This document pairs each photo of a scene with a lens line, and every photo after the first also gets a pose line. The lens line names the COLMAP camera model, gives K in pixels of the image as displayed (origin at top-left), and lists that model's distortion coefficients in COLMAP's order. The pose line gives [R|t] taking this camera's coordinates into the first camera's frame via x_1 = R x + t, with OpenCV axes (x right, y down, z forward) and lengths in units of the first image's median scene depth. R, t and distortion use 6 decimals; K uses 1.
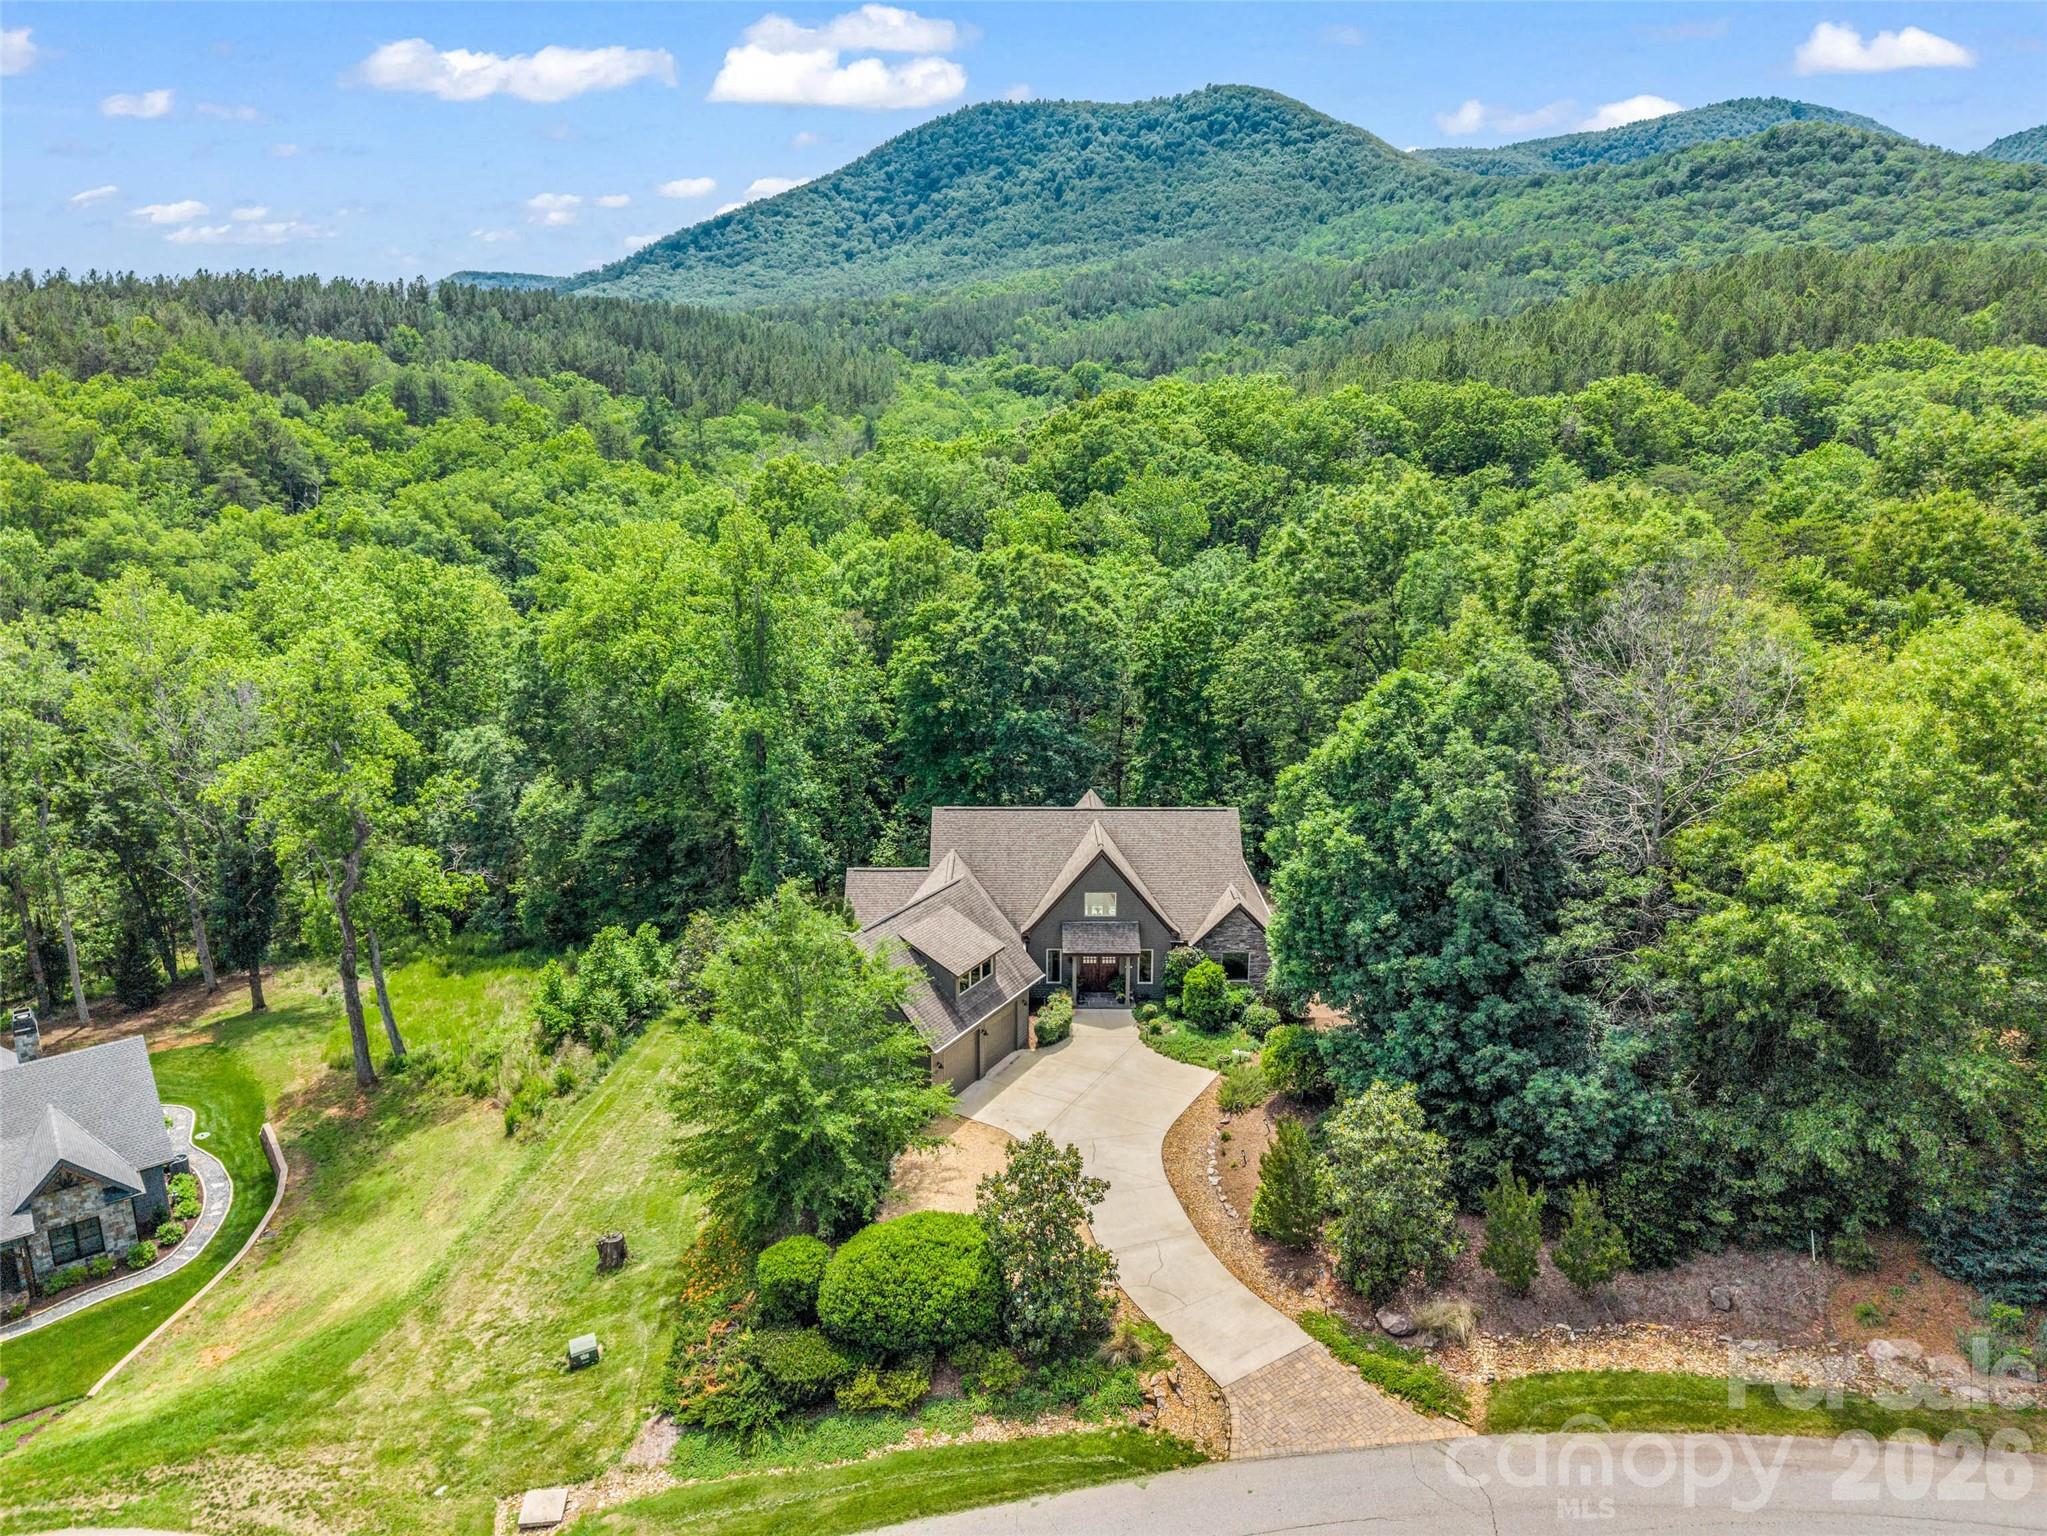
lens RADIAL K [[1547.6, 0, 1030.0], [0, 1547.6, 783.9], [0, 0, 1]] dist [0.026532, -0.044156]
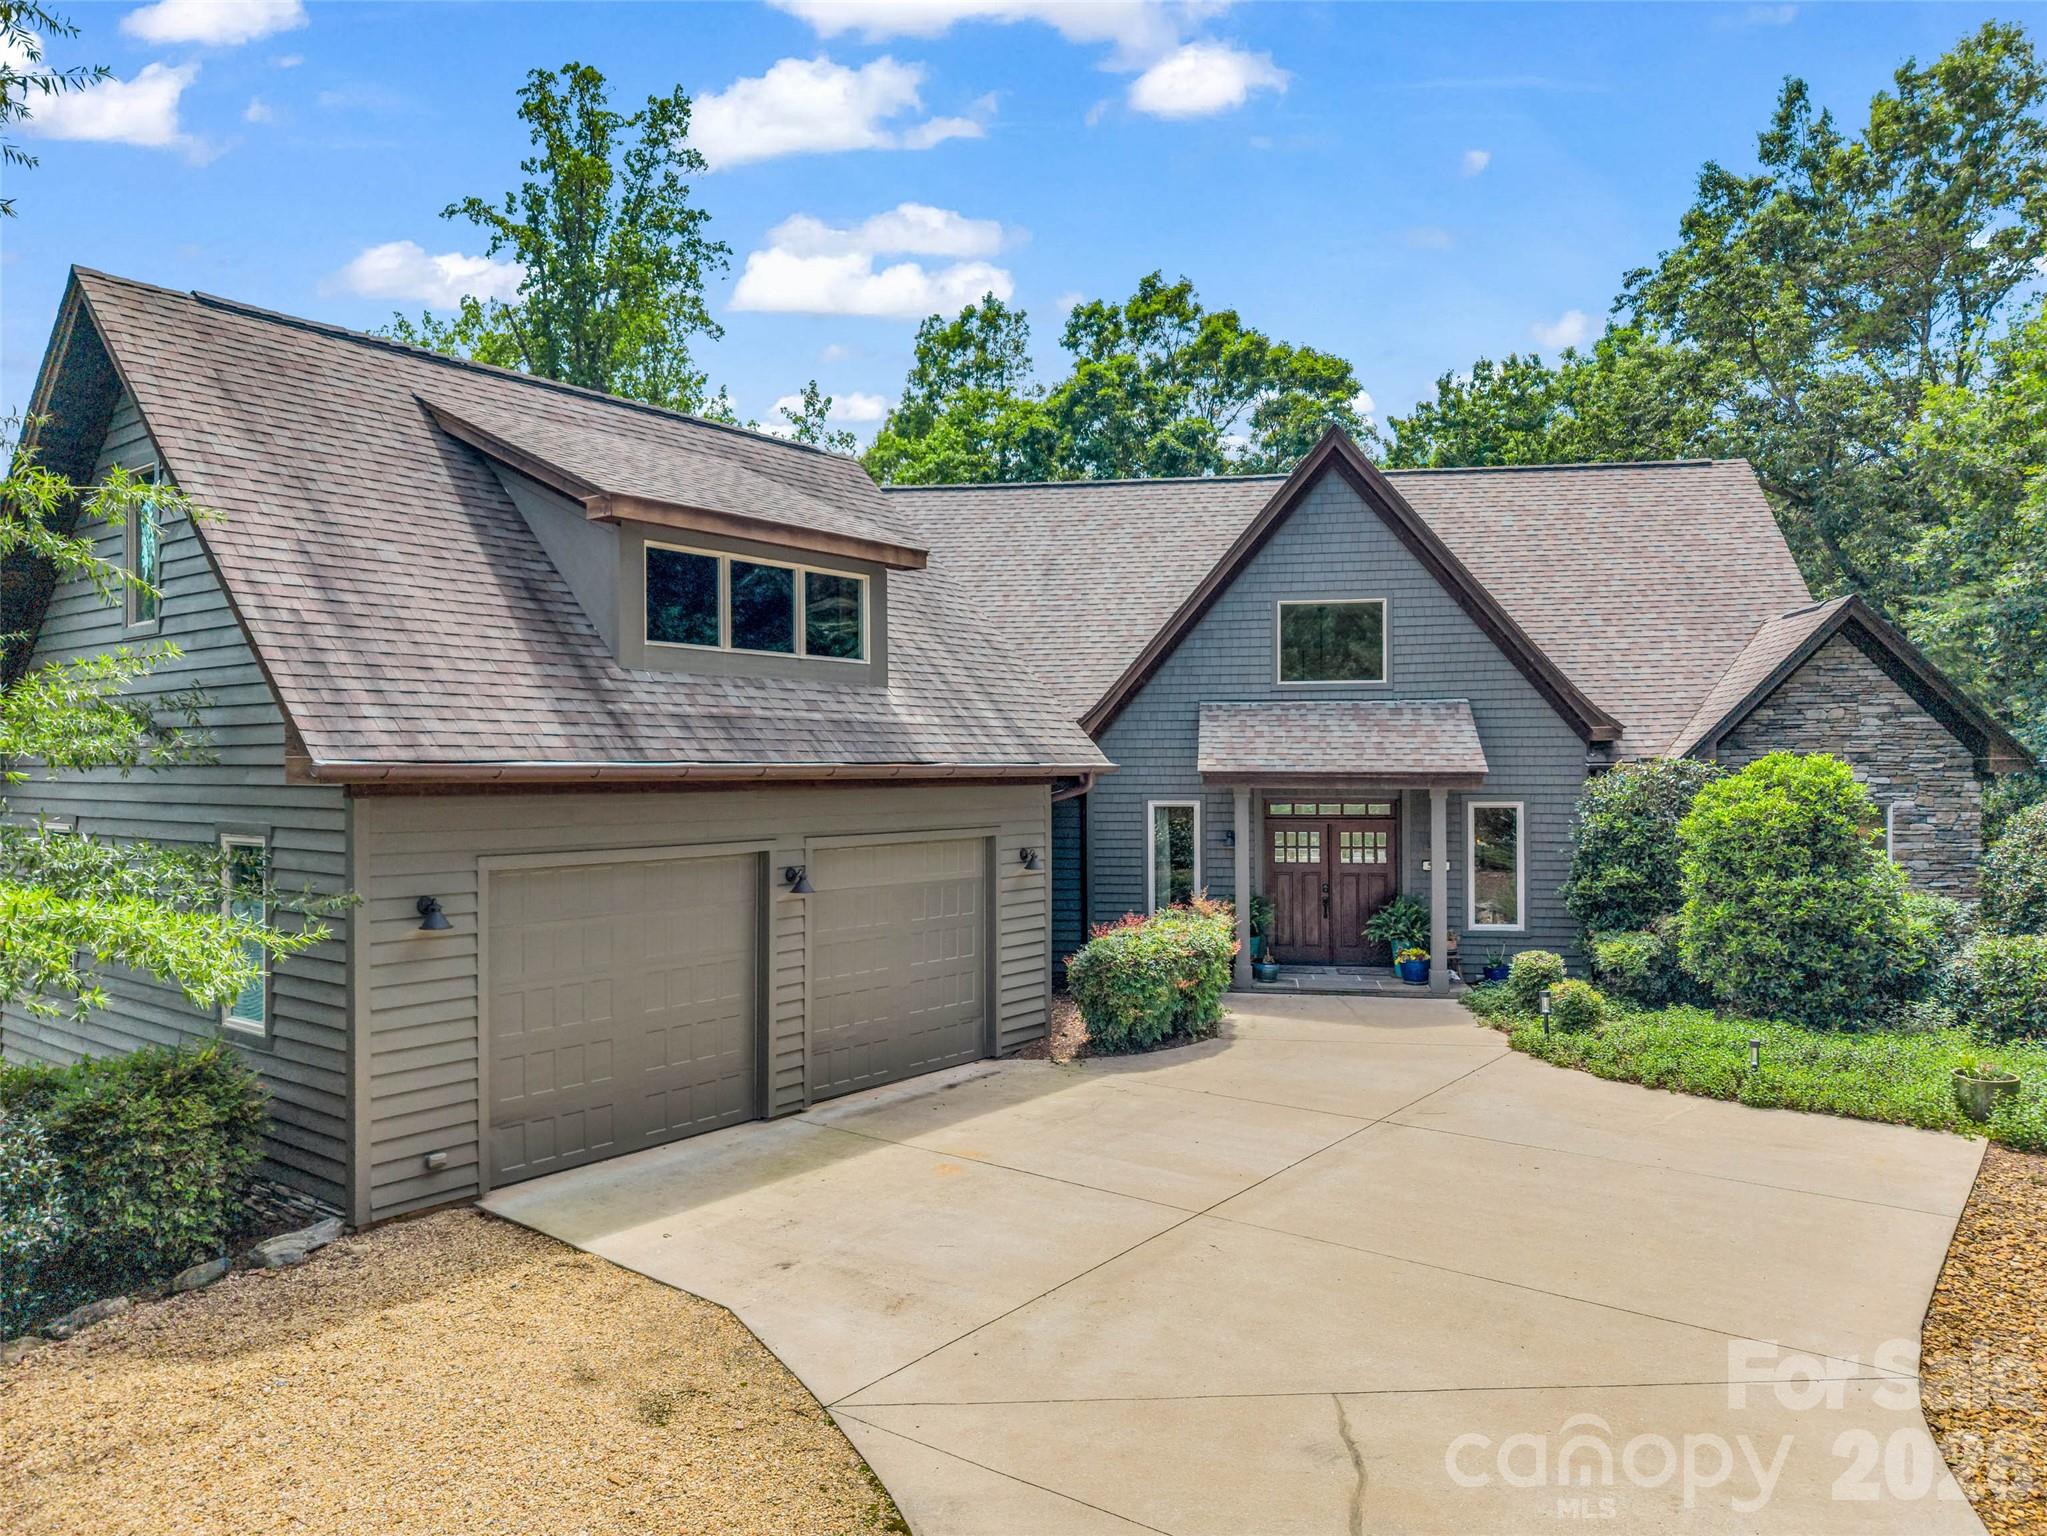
lens RADIAL K [[1547.6, 0, 1030.0], [0, 1547.6, 783.9], [0, 0, 1]] dist [0.026532, -0.044156]
pose [[0.990673, -0.000388, -0.136260, 0.029895], [-0.032317, 0.970795, -0.237723, 0.183149], [0.132373, 0.239910, 0.961728, 0.746153]]
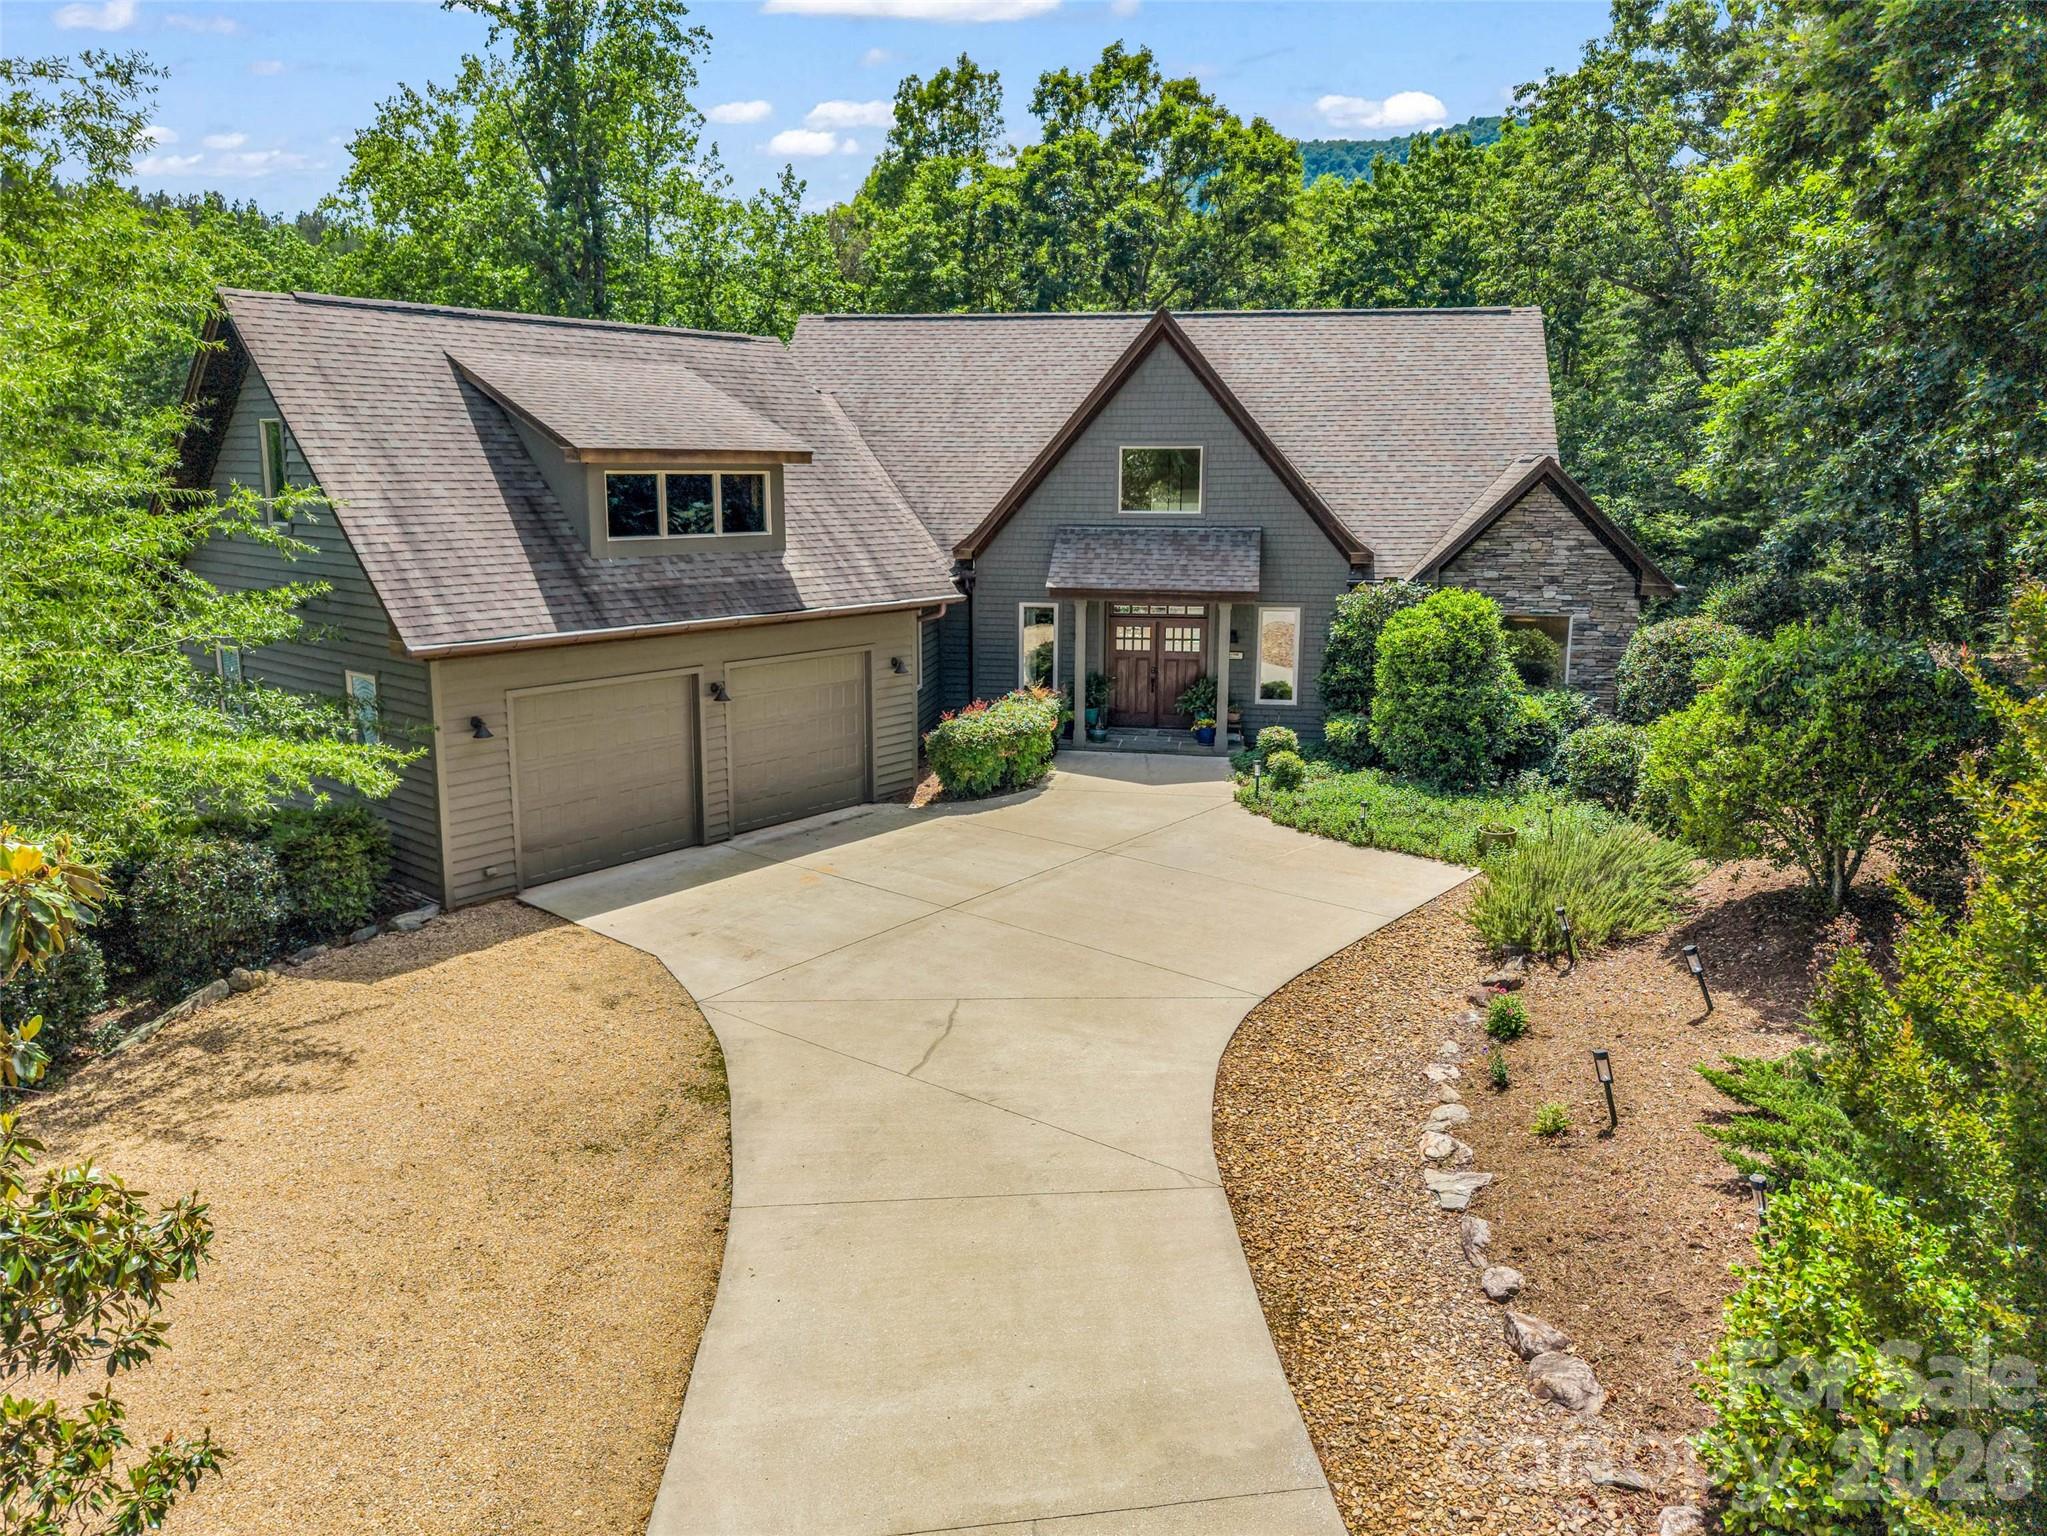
lens RADIAL K [[1547.6, 0, 1030.0], [0, 1547.6, 783.9], [0, 0, 1]] dist [0.026532, -0.044156]
pose [[0.987566, 0.039084, -0.152269, 0.077225], [-0.046798, 0.997779, -0.047407, 0.178220], [0.150077, 0.053943, 0.987202, 0.654350]]
